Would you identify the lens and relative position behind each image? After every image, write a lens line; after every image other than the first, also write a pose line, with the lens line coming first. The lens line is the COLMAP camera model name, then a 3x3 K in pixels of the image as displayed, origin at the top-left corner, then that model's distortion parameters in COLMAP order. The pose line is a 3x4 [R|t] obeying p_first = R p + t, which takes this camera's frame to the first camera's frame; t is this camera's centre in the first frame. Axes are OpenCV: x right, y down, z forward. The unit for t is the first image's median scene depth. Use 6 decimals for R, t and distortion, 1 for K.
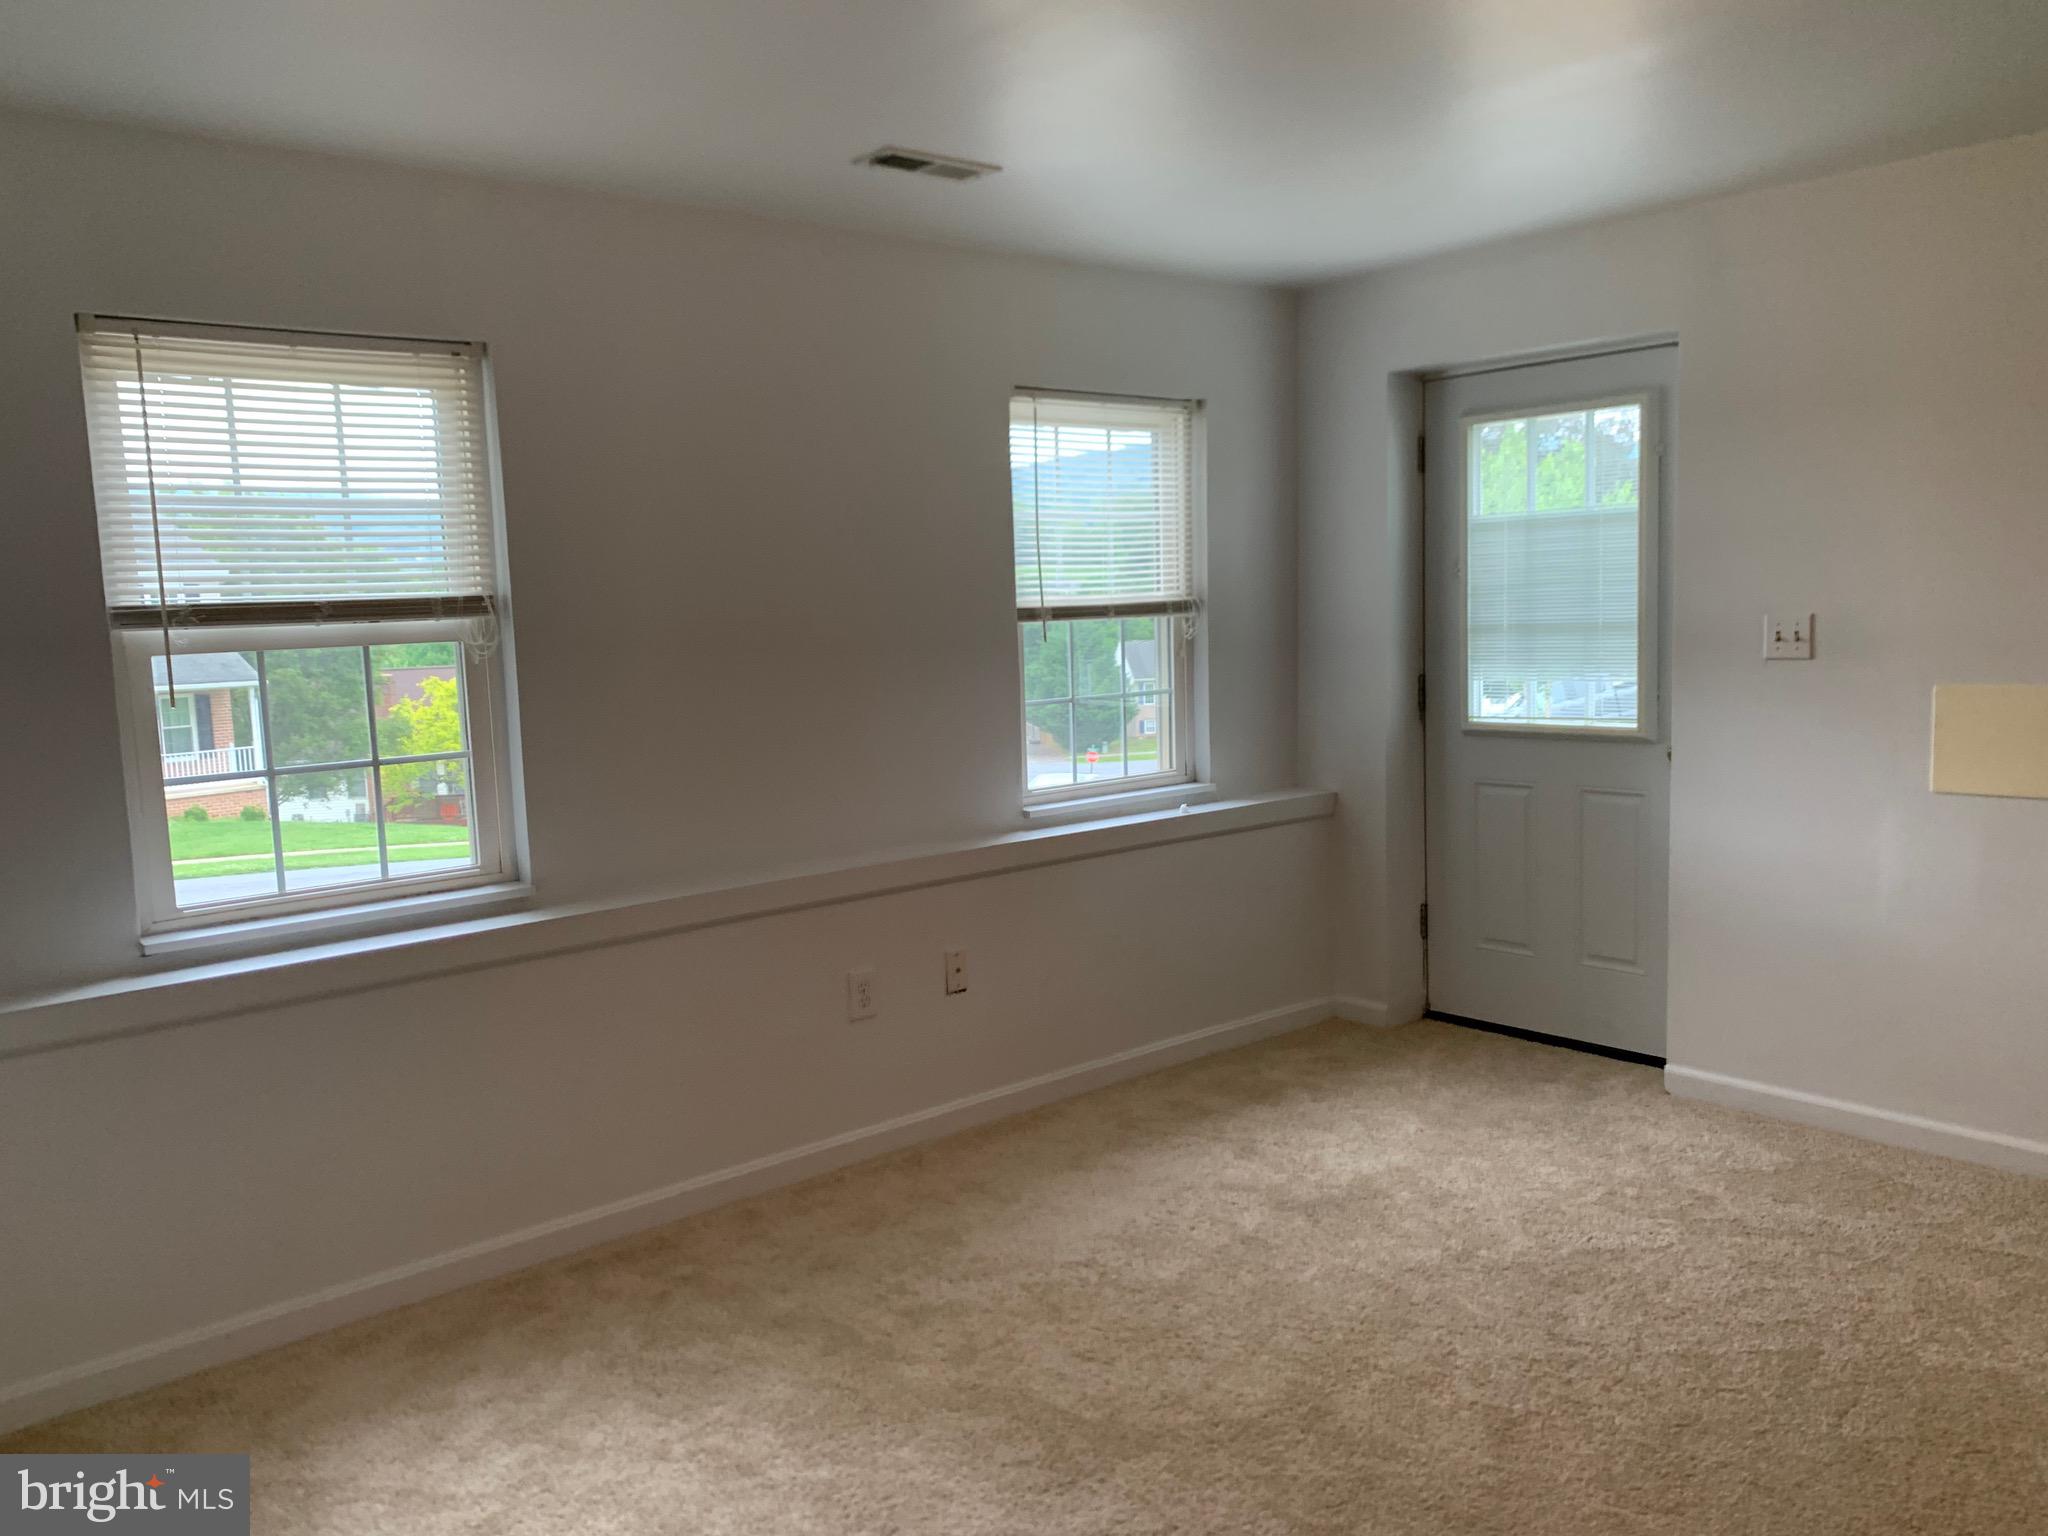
lens RADIAL K [[1604.3, 0, 1005.5], [0, 1604.3, 773.5], [0, 0, 1]] dist [0.044861, -0.009157]
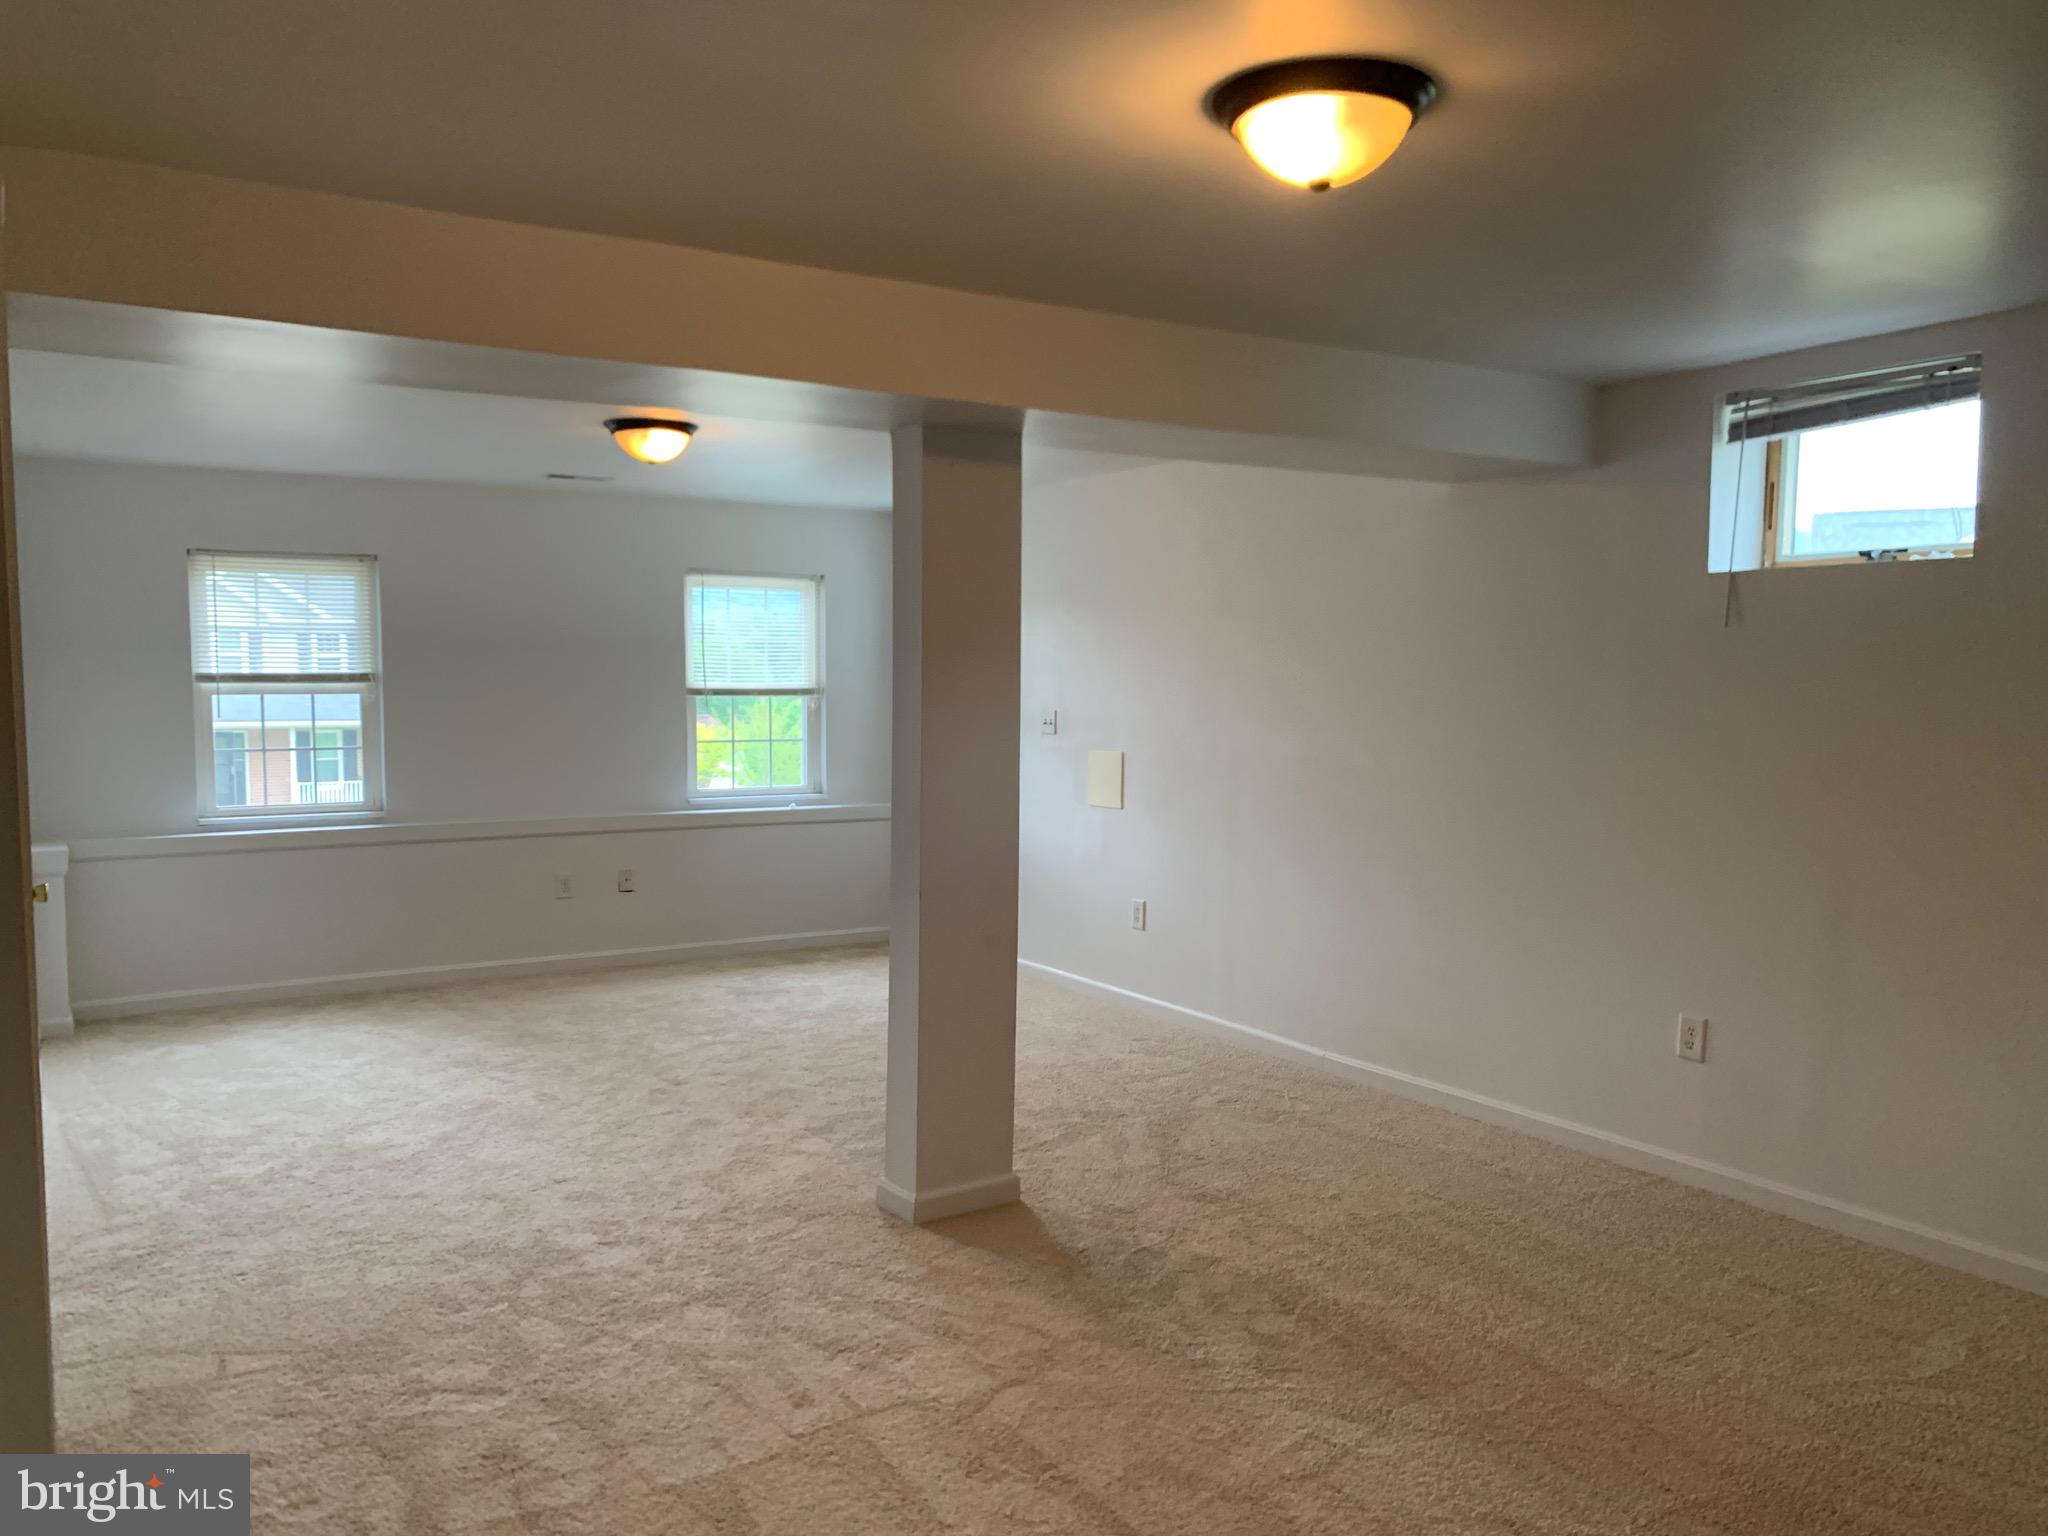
lens RADIAL K [[1604.3, 0, 1005.5], [0, 1604.3, 773.5], [0, 0, 1]] dist [0.044861, -0.009157]
pose [[0.987591, 0.049314, -0.149106, 0.826796], [-0.055713, 0.997683, -0.039048, 0.058582], [0.146835, 0.046871, 0.988050, -0.975992]]
